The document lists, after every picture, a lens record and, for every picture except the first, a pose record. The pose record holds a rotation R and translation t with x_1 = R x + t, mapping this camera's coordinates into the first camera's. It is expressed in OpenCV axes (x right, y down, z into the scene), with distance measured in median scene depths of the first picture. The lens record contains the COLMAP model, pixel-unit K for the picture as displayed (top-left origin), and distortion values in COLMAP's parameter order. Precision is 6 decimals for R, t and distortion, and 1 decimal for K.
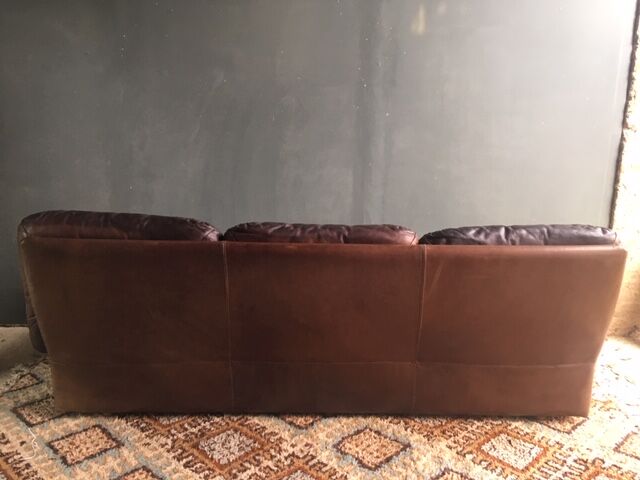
lens RADIAL K [[541.8, 0, 319.9], [0, 541.8, 240.9], [0, 0, 1]] dist [0.026726, -0.059387]
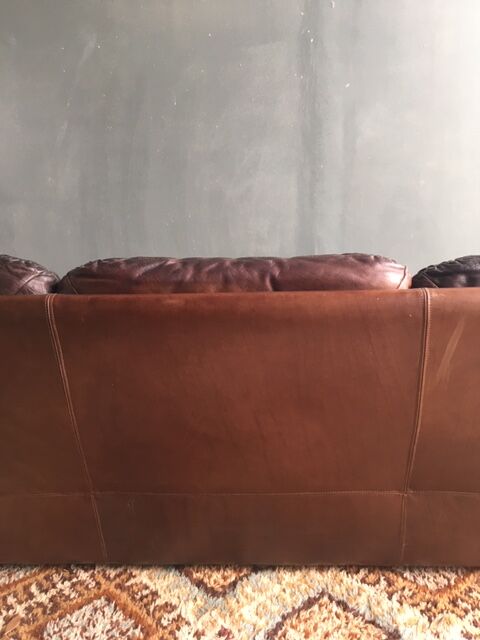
lens RADIAL K [[541.8, 0, 239.1], [0, 541.8, 317.3], [0, 0, 1]] dist [0.026726, -0.059387]
pose [[0.996762, -0.029203, -0.074922, 0.047310], [0.034540, 0.996881, 0.070960, -0.008171], [0.072616, -0.073318, 0.994661, 0.421685]]
